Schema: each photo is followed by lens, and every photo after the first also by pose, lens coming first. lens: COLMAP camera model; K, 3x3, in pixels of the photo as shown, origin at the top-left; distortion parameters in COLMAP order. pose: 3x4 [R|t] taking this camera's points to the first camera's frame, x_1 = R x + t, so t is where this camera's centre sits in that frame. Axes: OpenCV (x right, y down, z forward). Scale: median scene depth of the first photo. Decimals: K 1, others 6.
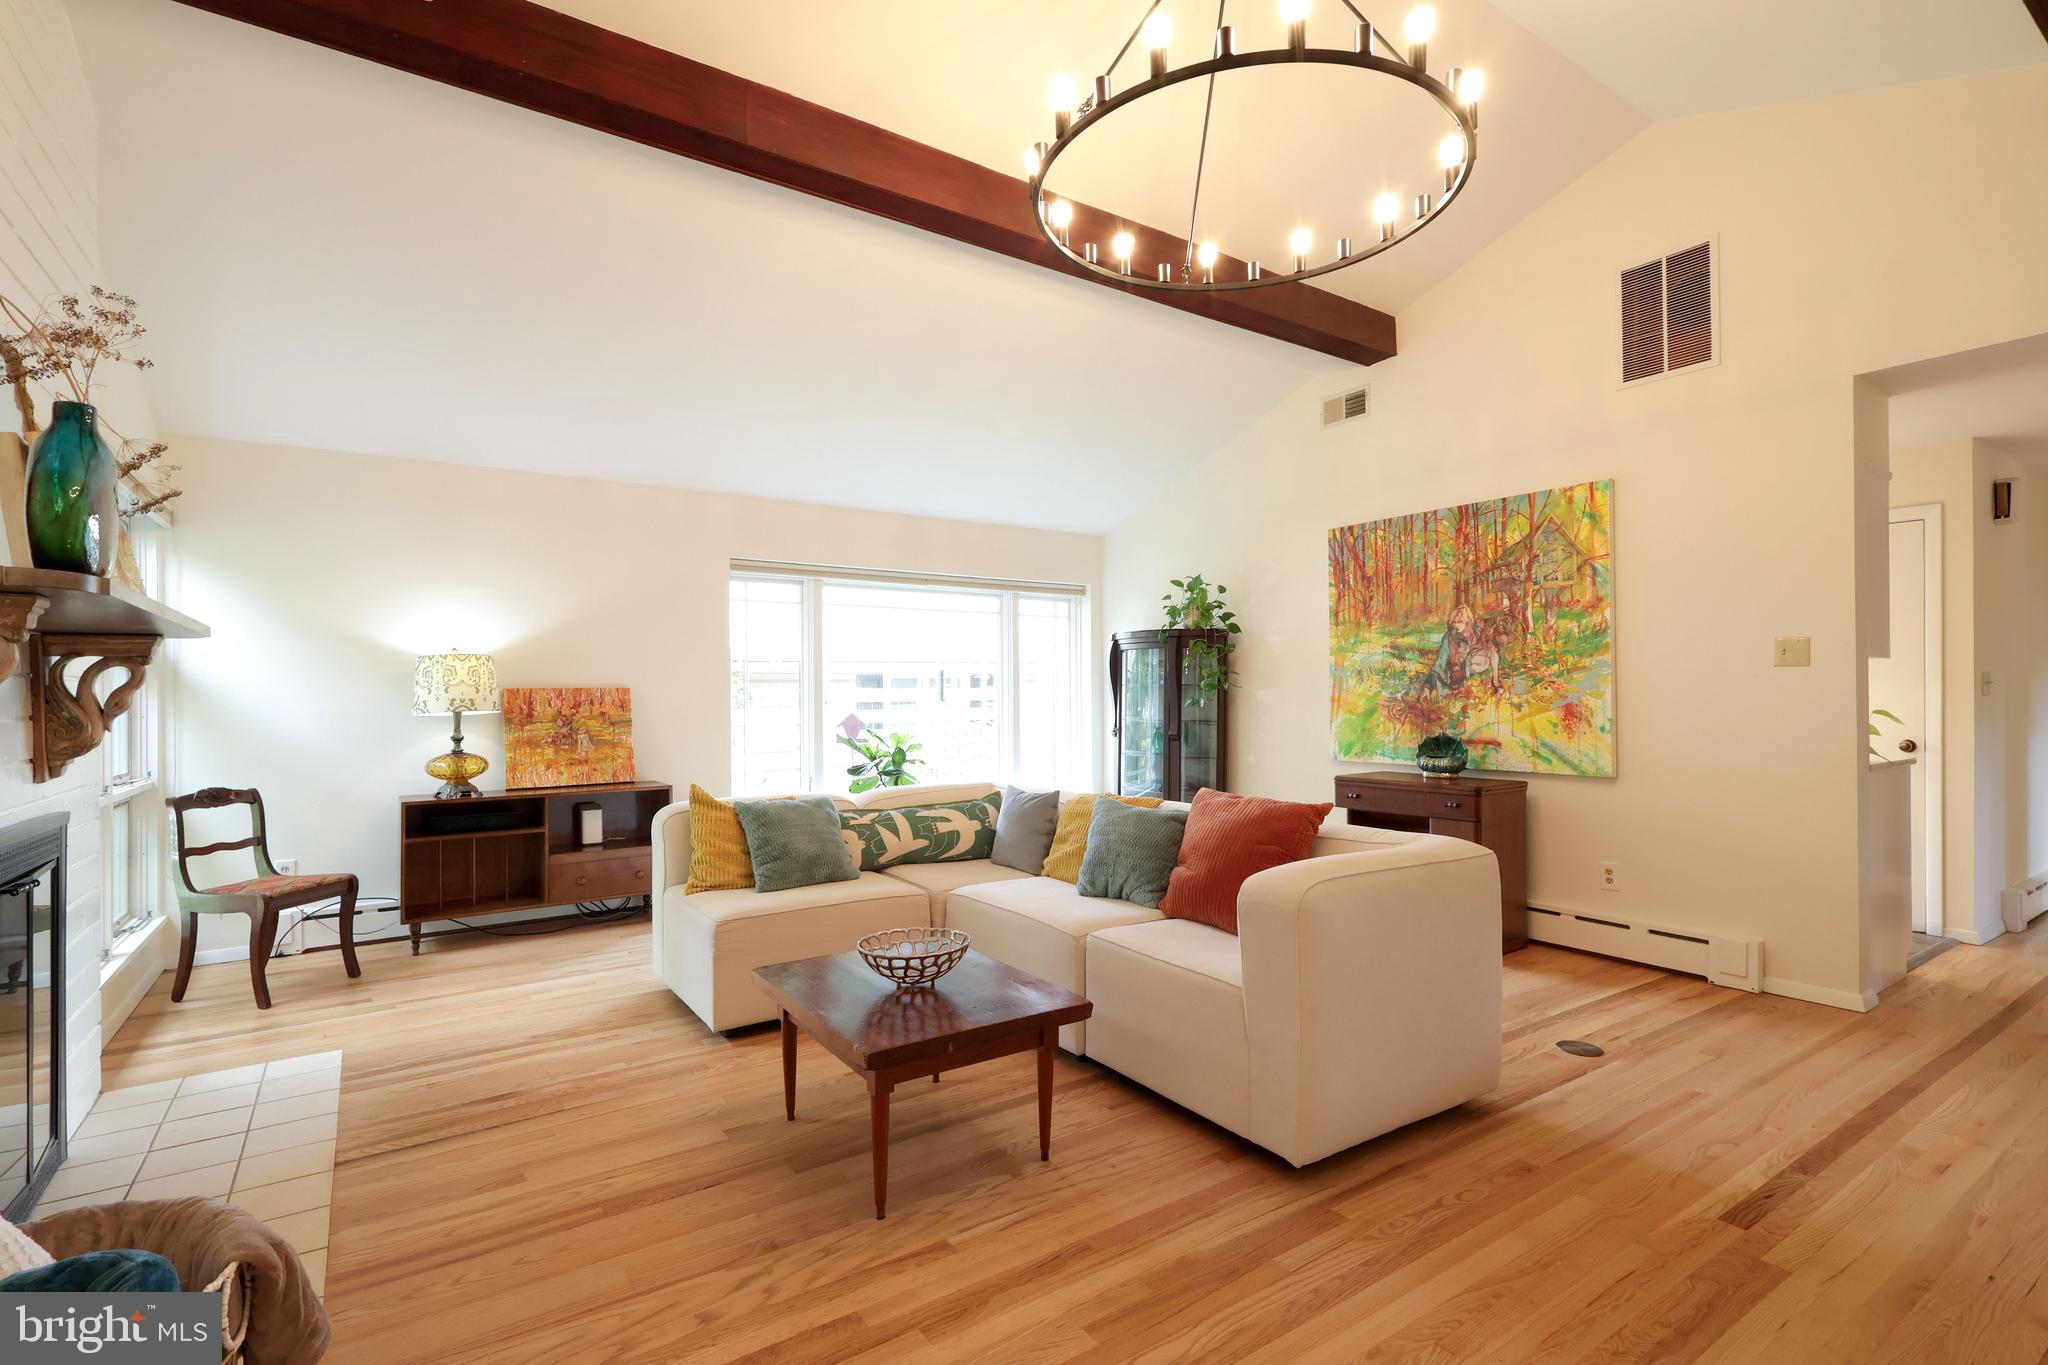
lens RADIAL K [[971.1, 0, 1017.0], [0, 971.1, 673.3], [0, 0, 1]] dist [0.003212, 0.000142]
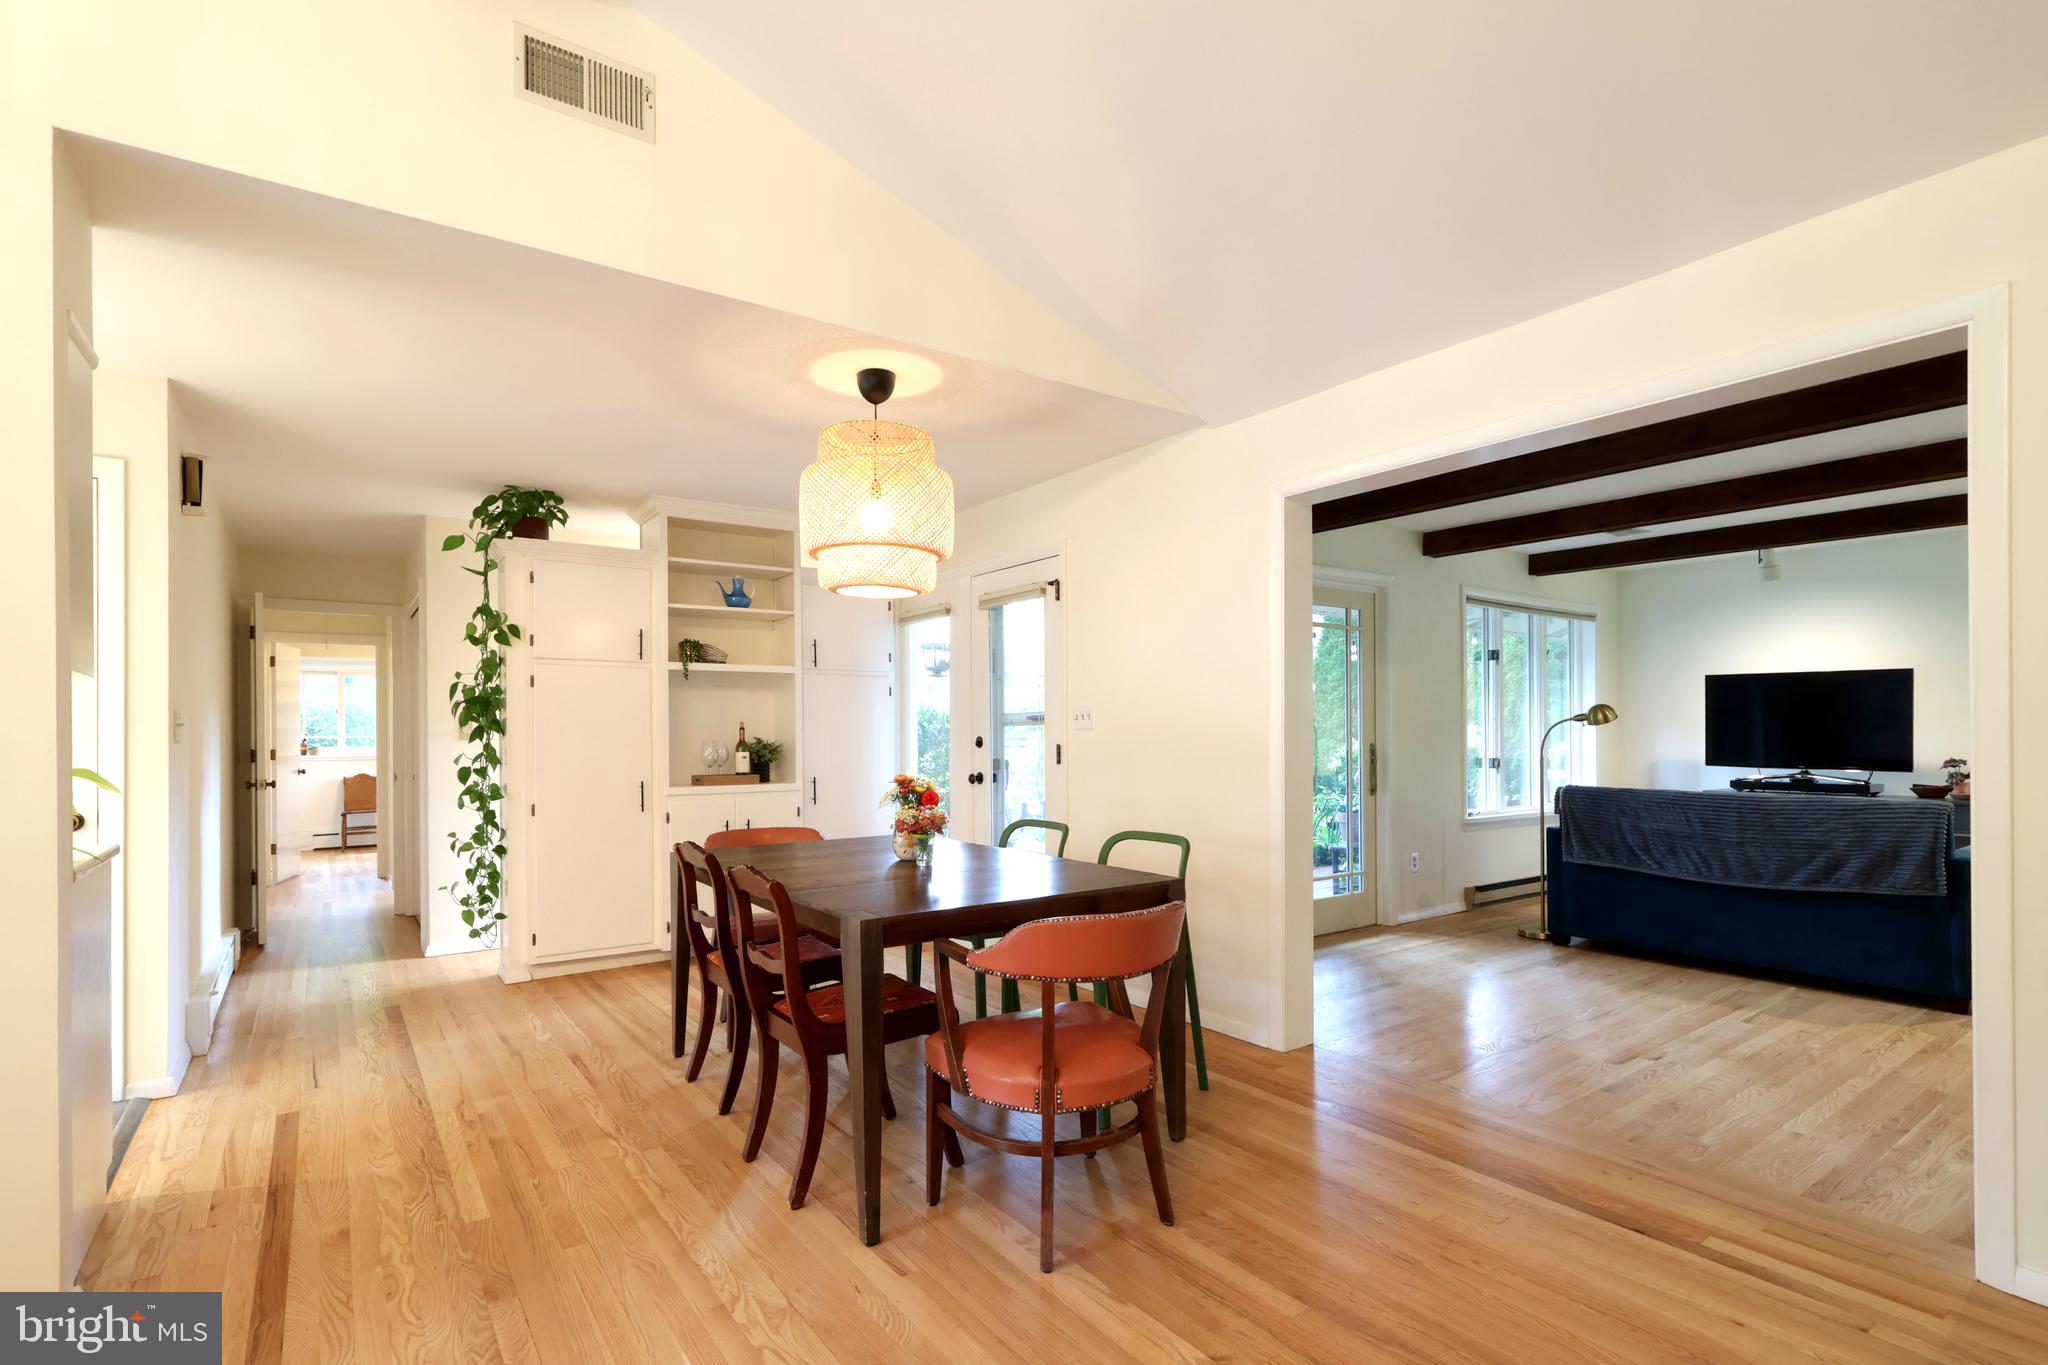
lens RADIAL K [[971.1, 0, 1014.3], [0, 971.1, 734.9], [0, 0, 1]] dist [0.003212, 0.000142]
pose [[-0.029443, 0.005762, 0.999550, 0.250512], [-0.016719, 0.999841, -0.006256, 0.010913], [-0.999427, -0.016895, -0.029342, 0.393385]]
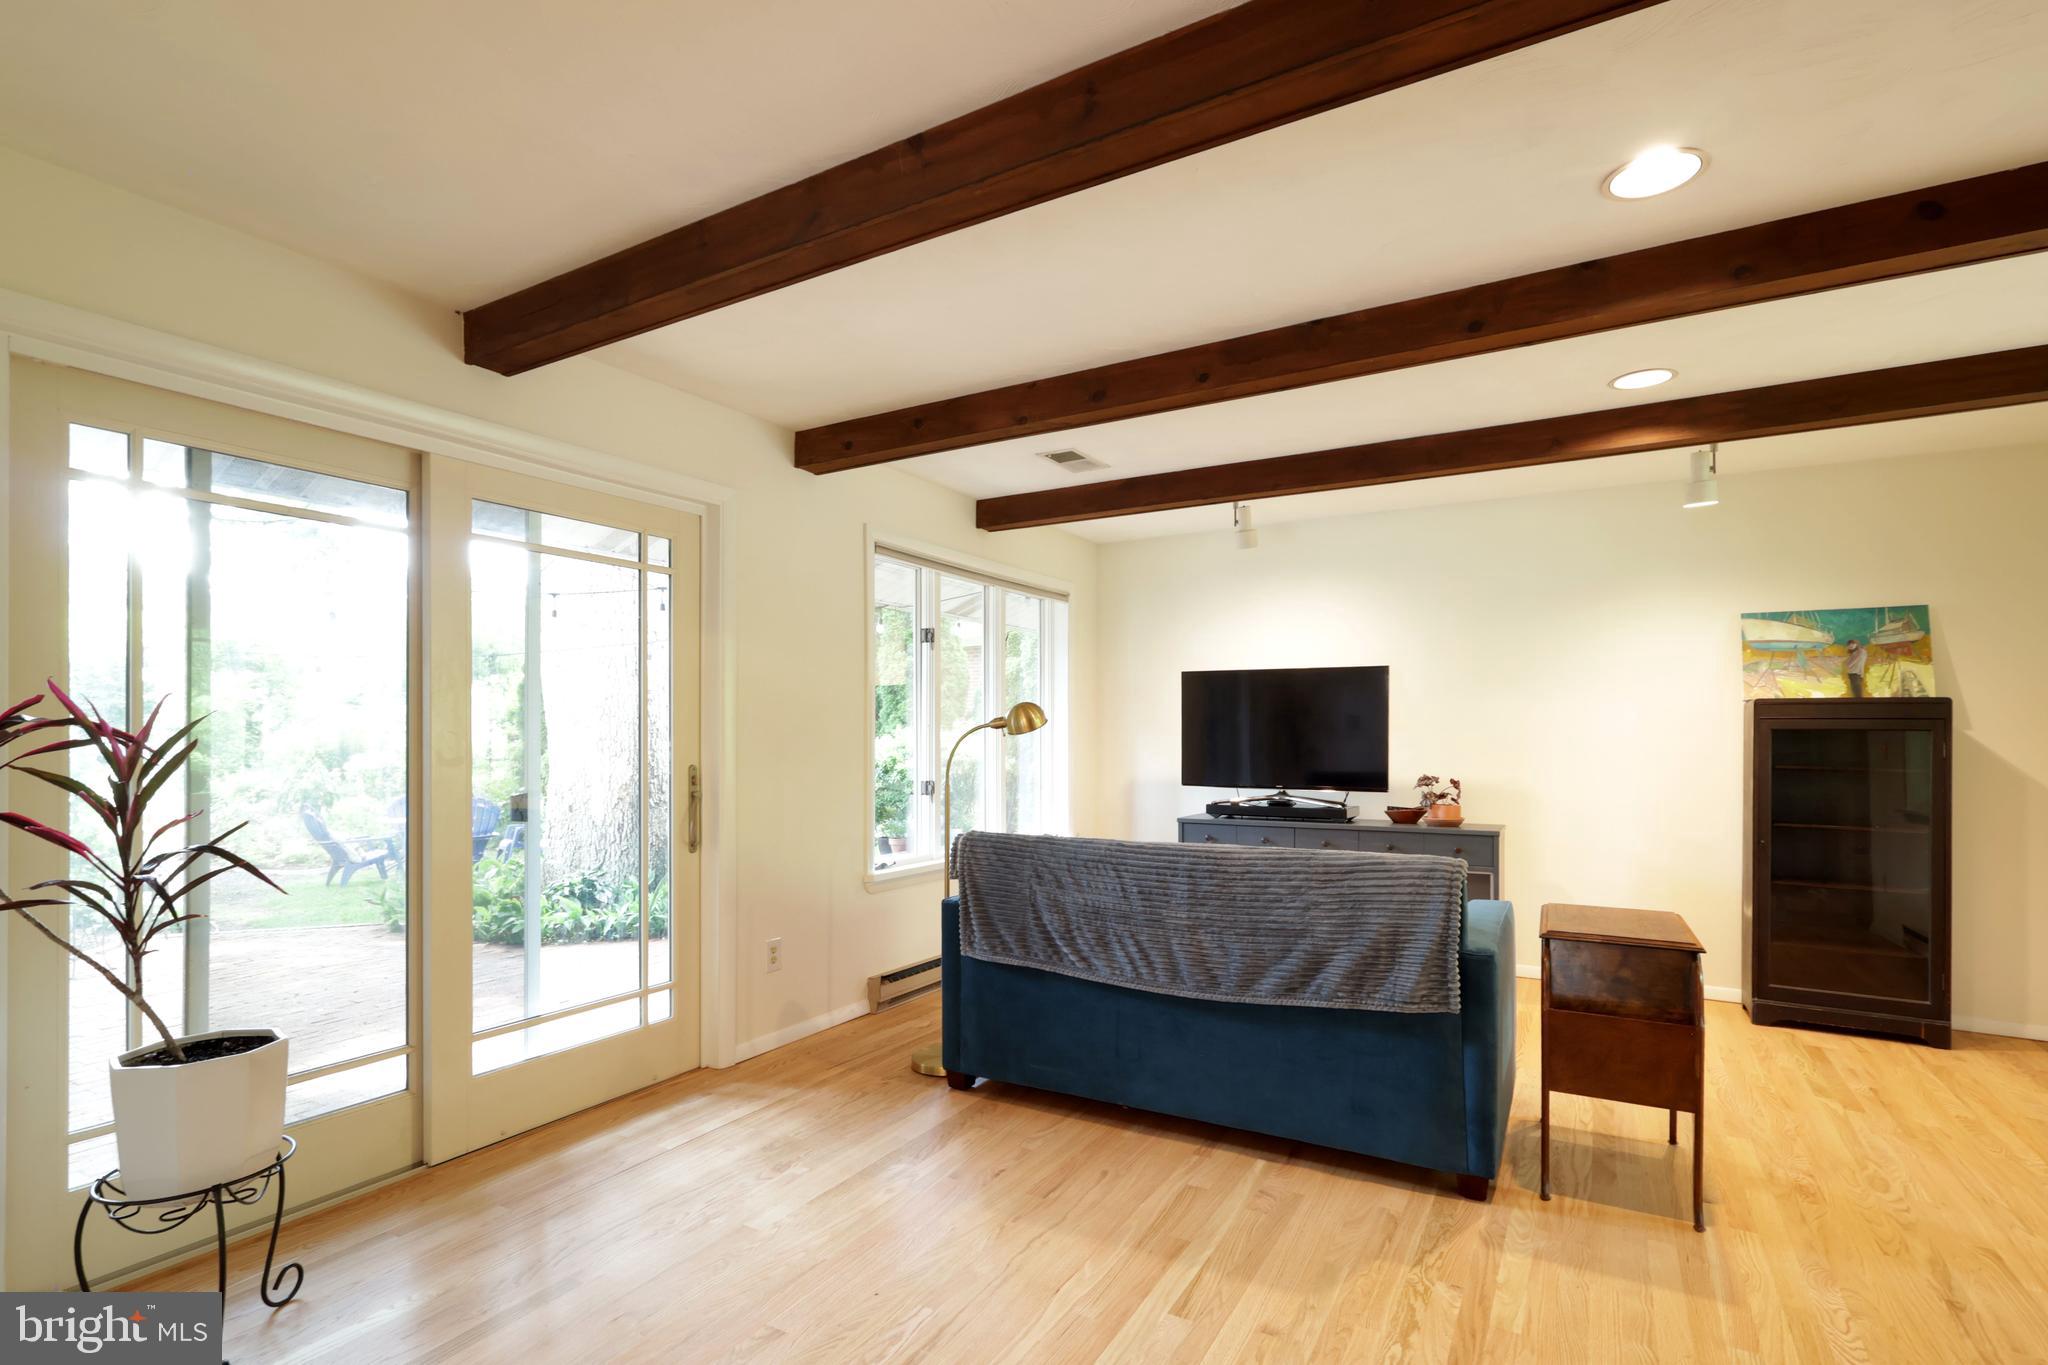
lens RADIAL K [[971.1, 0, 998.9], [0, 971.1, 757.2], [0, 0, 1]] dist [0.003212, 0.000142]
pose [[-0.408957, -0.006464, 0.912531, 0.704211], [-0.010894, 0.999938, 0.002201, -0.003414], [-0.912489, -0.009041, -0.409002, -0.007093]]
